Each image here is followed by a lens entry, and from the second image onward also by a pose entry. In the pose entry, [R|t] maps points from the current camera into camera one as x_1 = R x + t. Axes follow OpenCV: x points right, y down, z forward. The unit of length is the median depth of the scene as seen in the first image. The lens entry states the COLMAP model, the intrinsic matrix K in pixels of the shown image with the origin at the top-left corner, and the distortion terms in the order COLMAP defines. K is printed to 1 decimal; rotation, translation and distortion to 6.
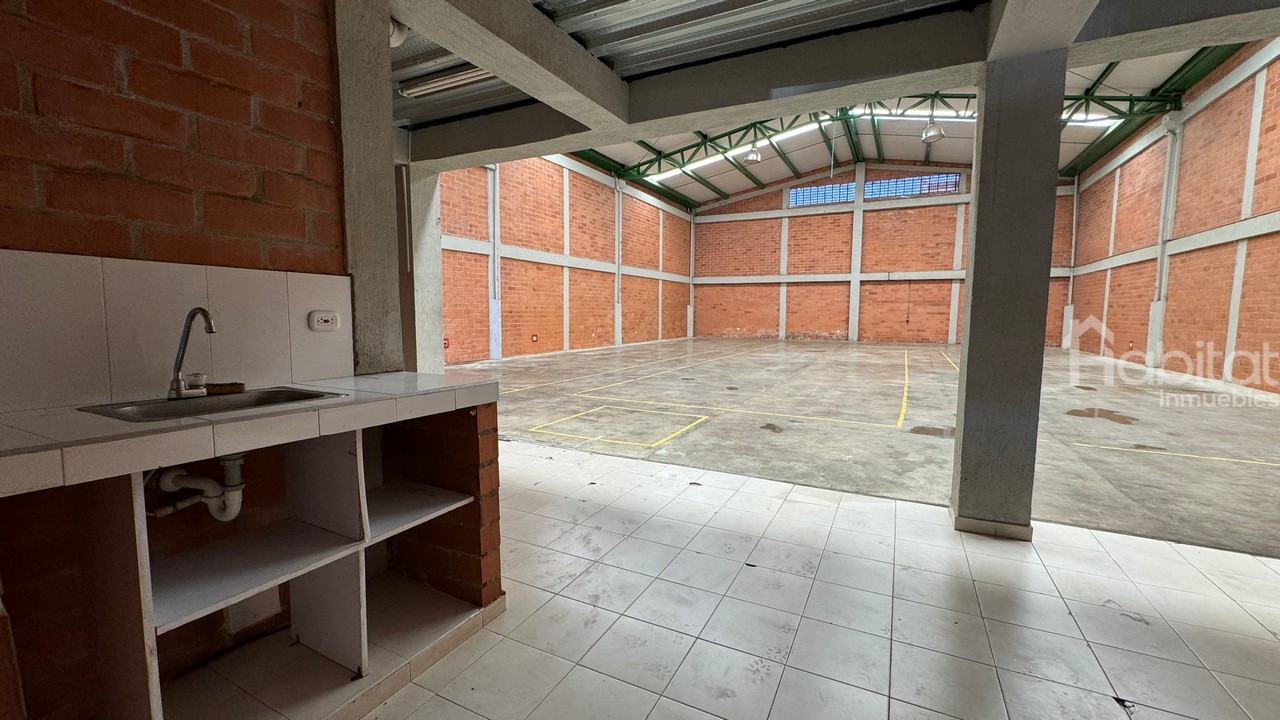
lens RADIAL K [[507.7, 0, 641.3], [0, 507.7, 356.6], [0, 0, 1]] dist [0.004455, 0.000087]
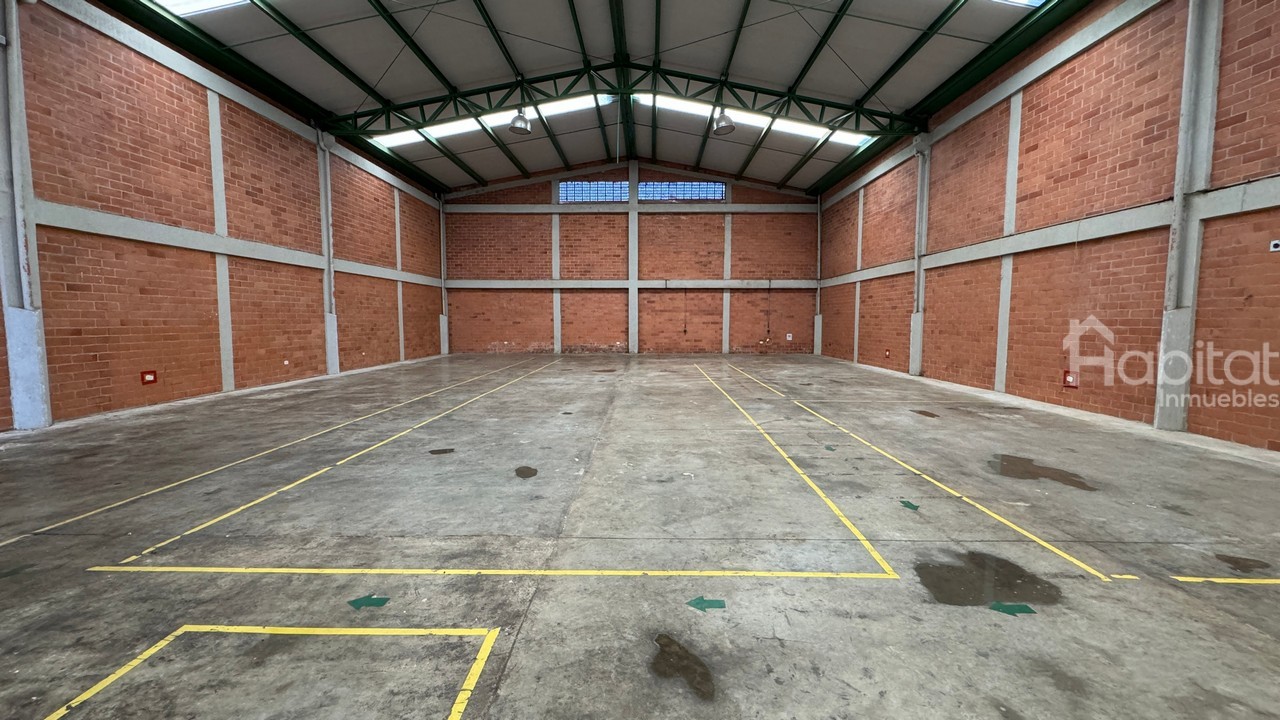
lens RADIAL K [[507.7, 0, 641.3], [0, 507.7, 356.6], [0, 0, 1]] dist [0.004455, 0.000087]
pose [[0.894262, -0.039184, 0.445825, 0.021735], [0.044792, 0.998994, -0.002043, -0.026548], [-0.445297, 0.021796, 0.895118, 0.201114]]
